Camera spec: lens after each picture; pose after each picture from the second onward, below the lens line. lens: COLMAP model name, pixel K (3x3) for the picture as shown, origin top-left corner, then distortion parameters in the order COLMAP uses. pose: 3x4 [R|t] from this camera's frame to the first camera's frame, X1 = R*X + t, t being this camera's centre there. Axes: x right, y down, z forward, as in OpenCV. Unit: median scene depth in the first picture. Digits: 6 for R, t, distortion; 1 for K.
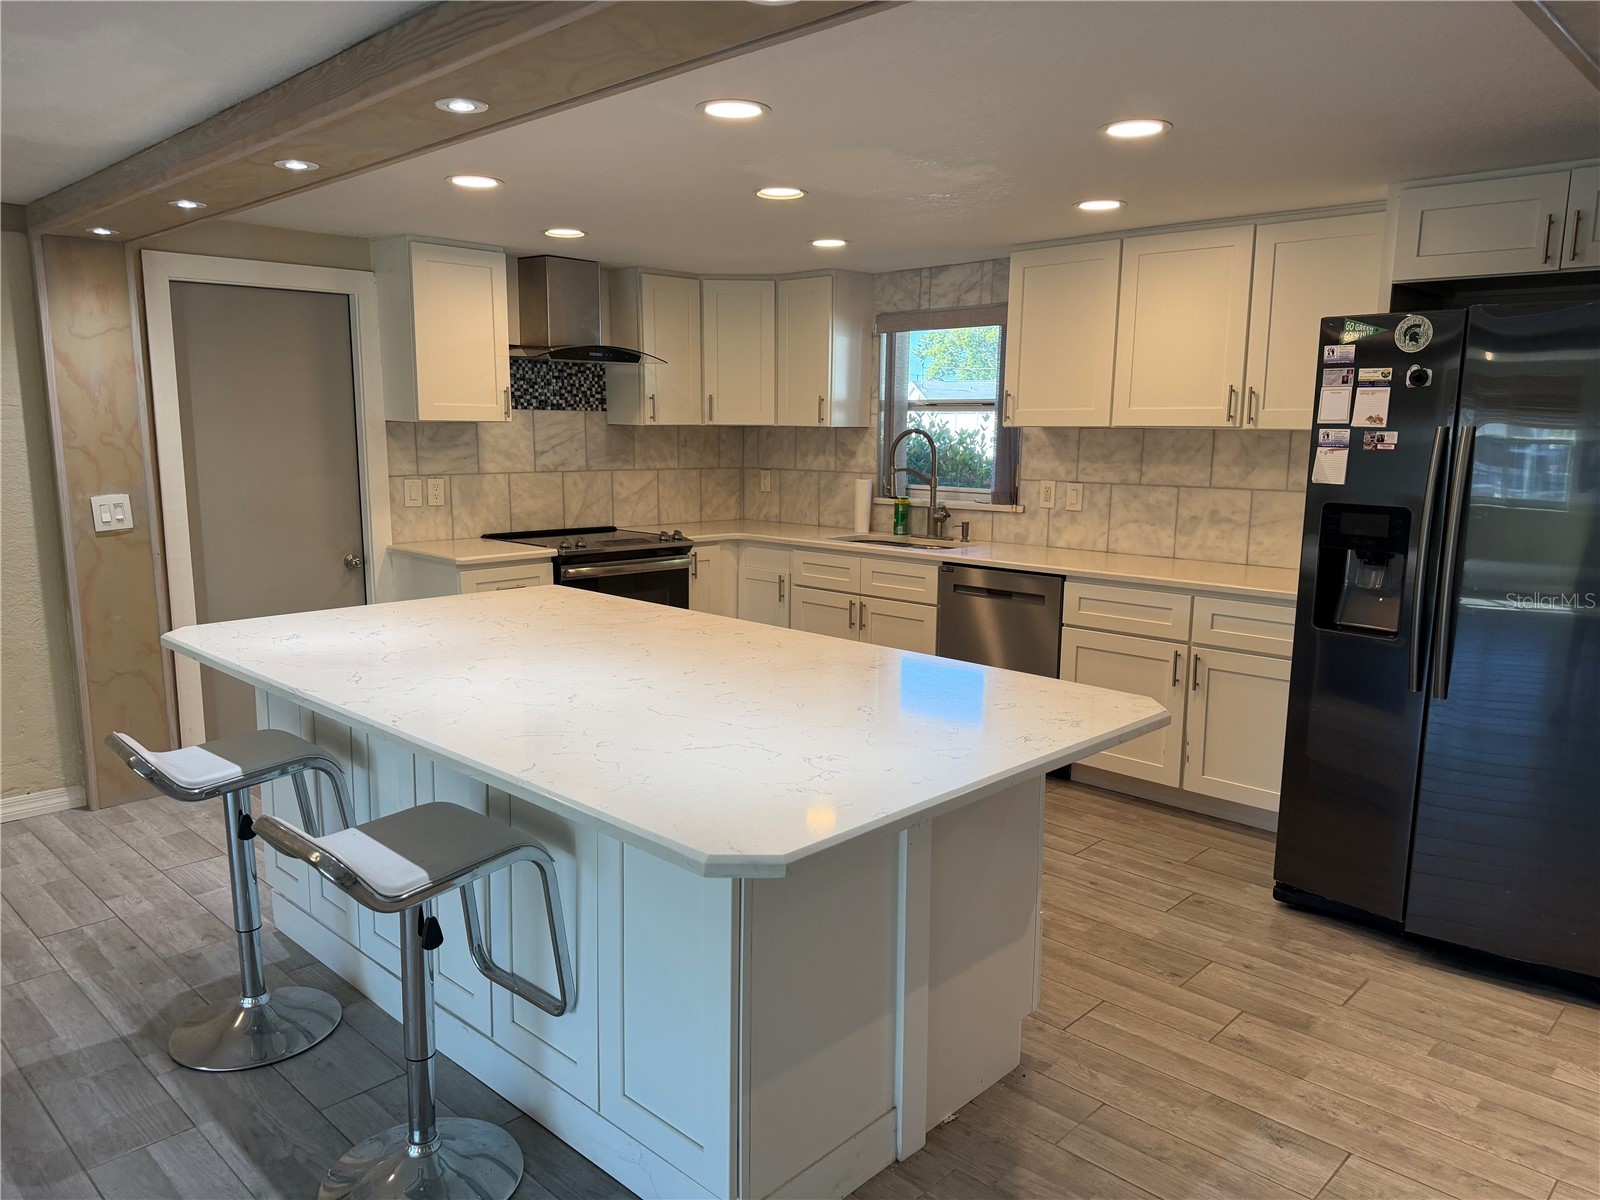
lens RADIAL K [[1134.0, 0, 784.3], [0, 1134.0, 604.5], [0, 0, 1]] dist [0.065797, -0.086598]
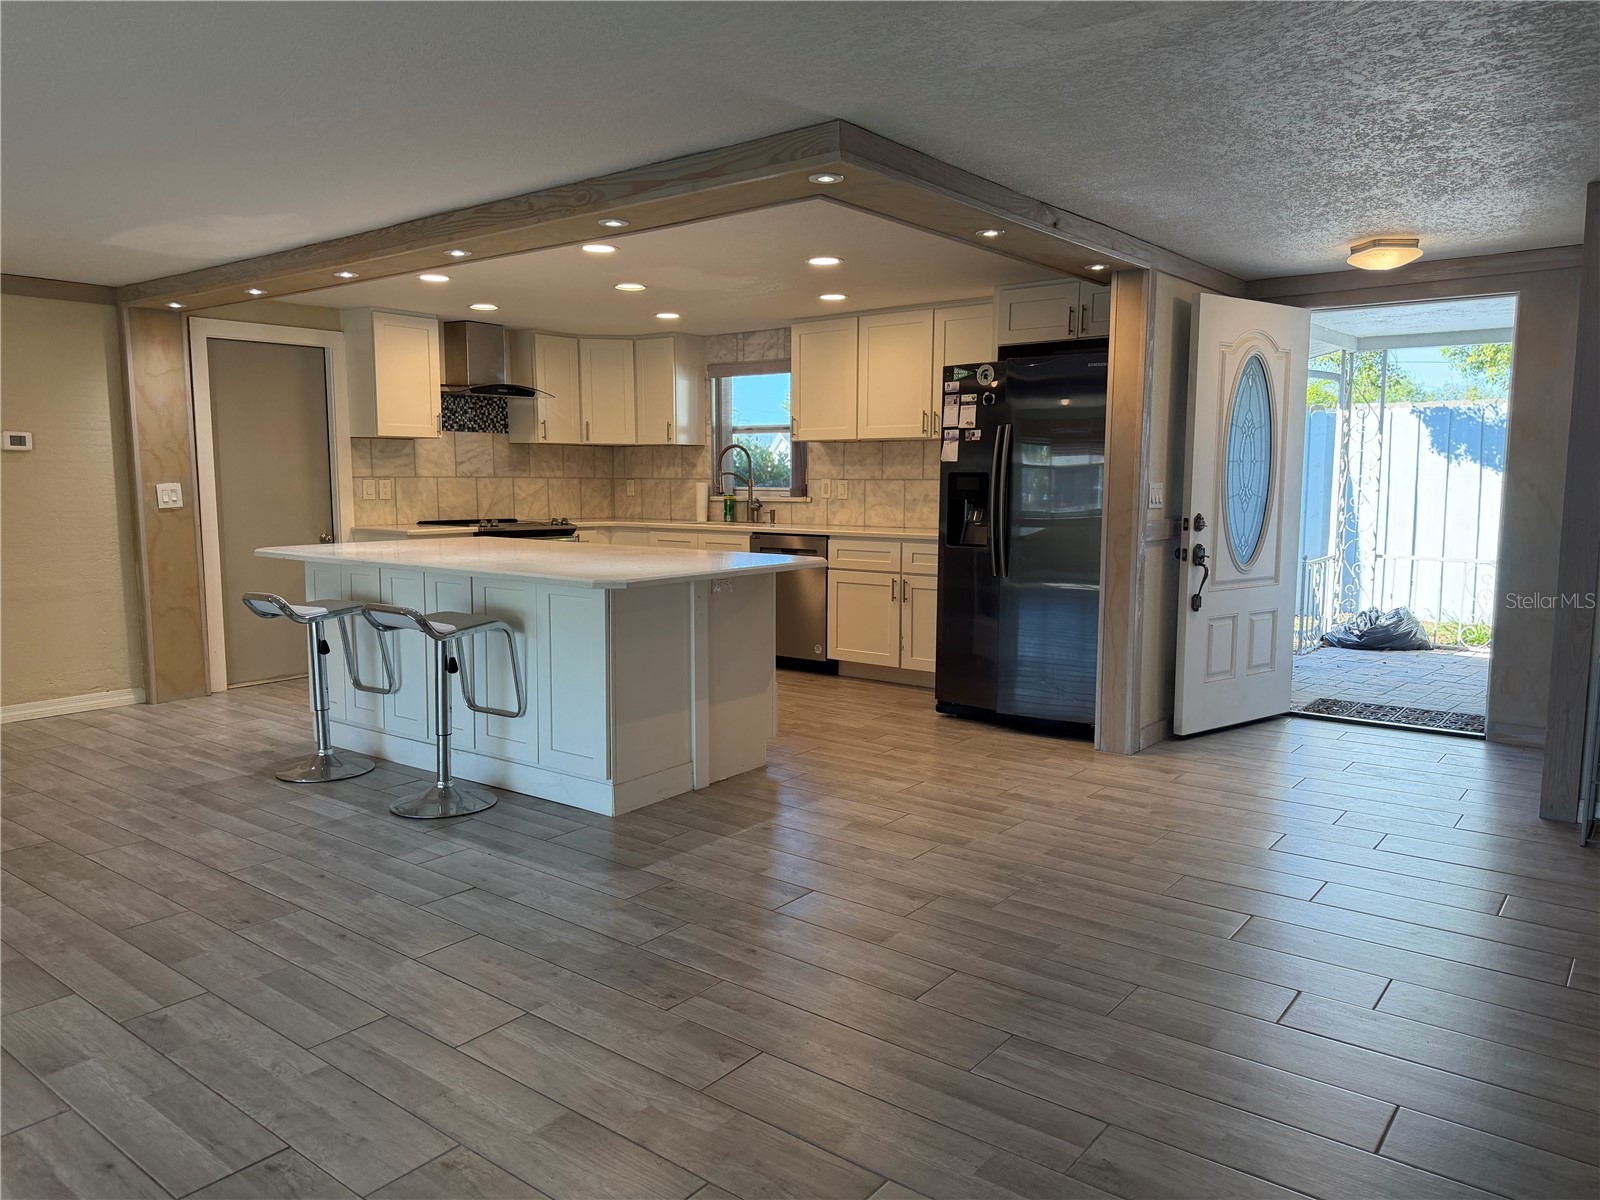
lens RADIAL K [[1134.0, 0, 793.2], [0, 1134.0, 600.7], [0, 0, 1]] dist [0.065797, -0.086598]
pose [[0.993122, -0.018846, 0.115555, 0.026110], [0.024368, 0.998618, -0.046562, 0.137202], [-0.114518, 0.049058, 0.992209, -0.513627]]
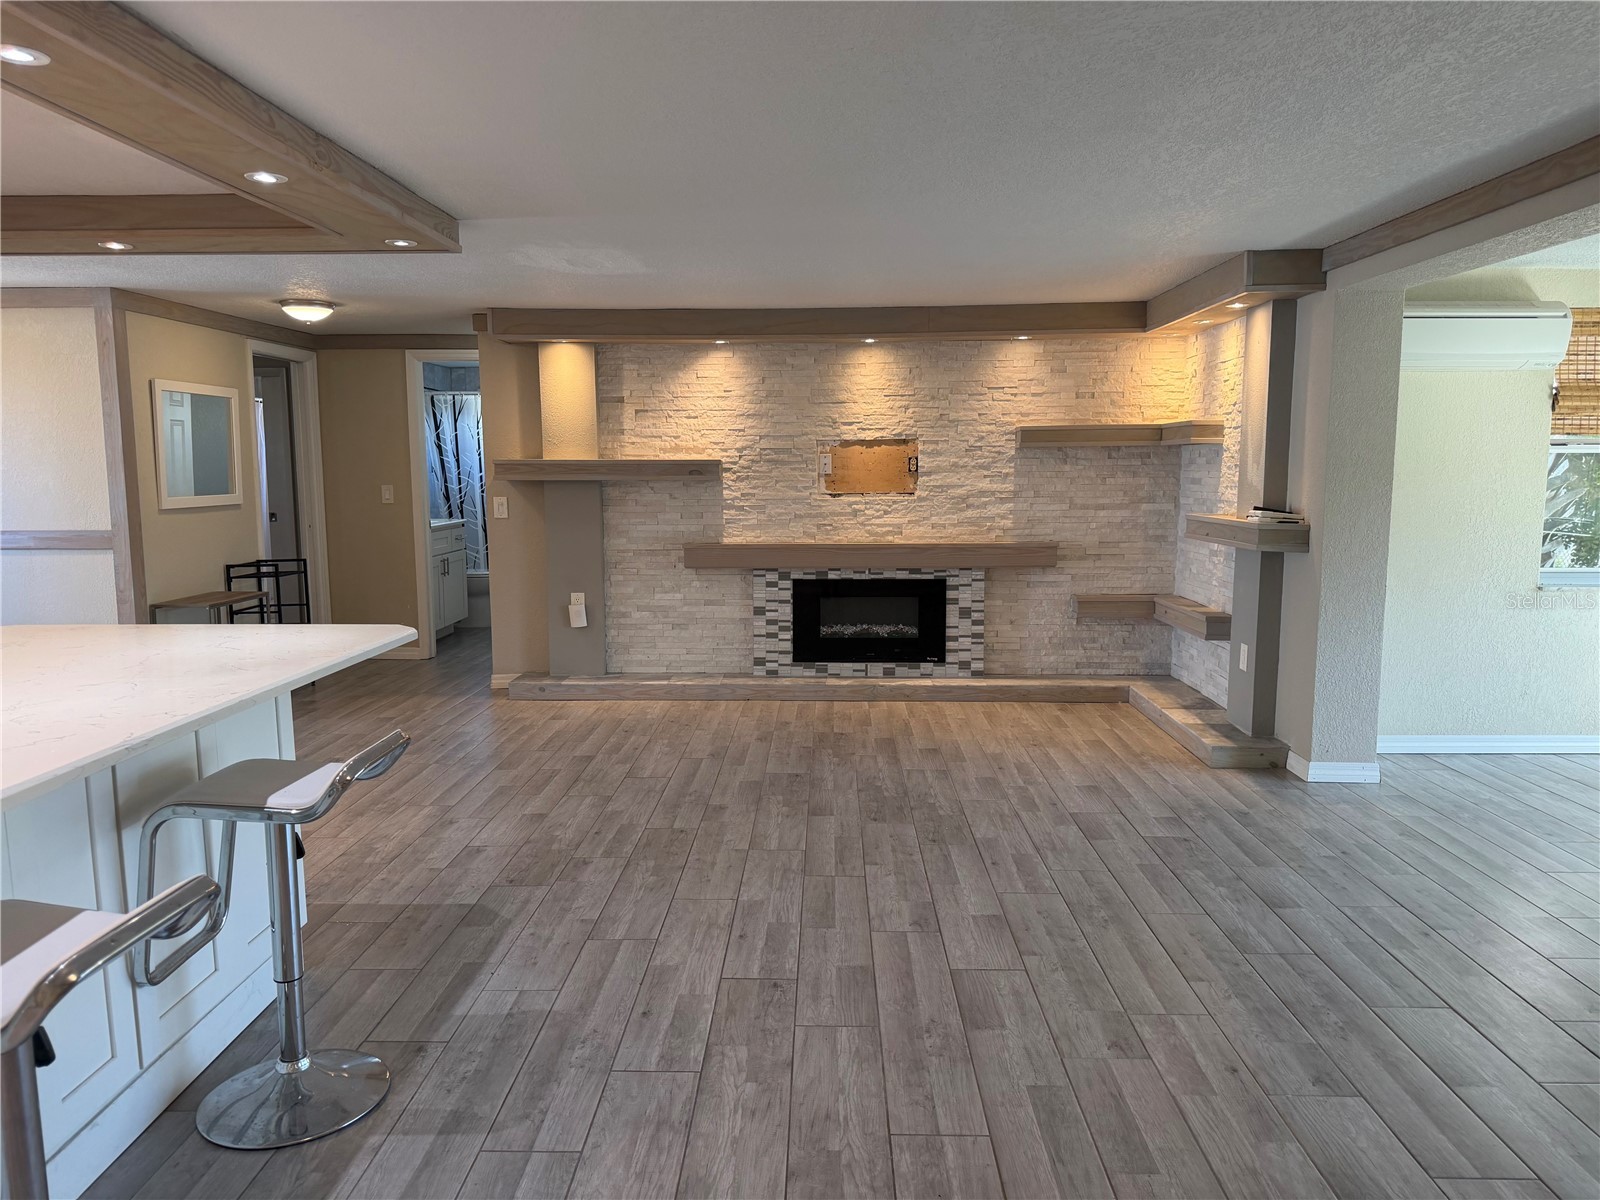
lens RADIAL K [[1134.0, 0, 794.2], [0, 1134.0, 603.5], [0, 0, 1]] dist [0.065797, -0.086598]
pose [[-0.689150, -0.087991, 0.719257, -0.730288], [0.119964, 0.965048, 0.233003, -0.082681], [-0.714619, 0.246859, -0.654507, 0.662521]]
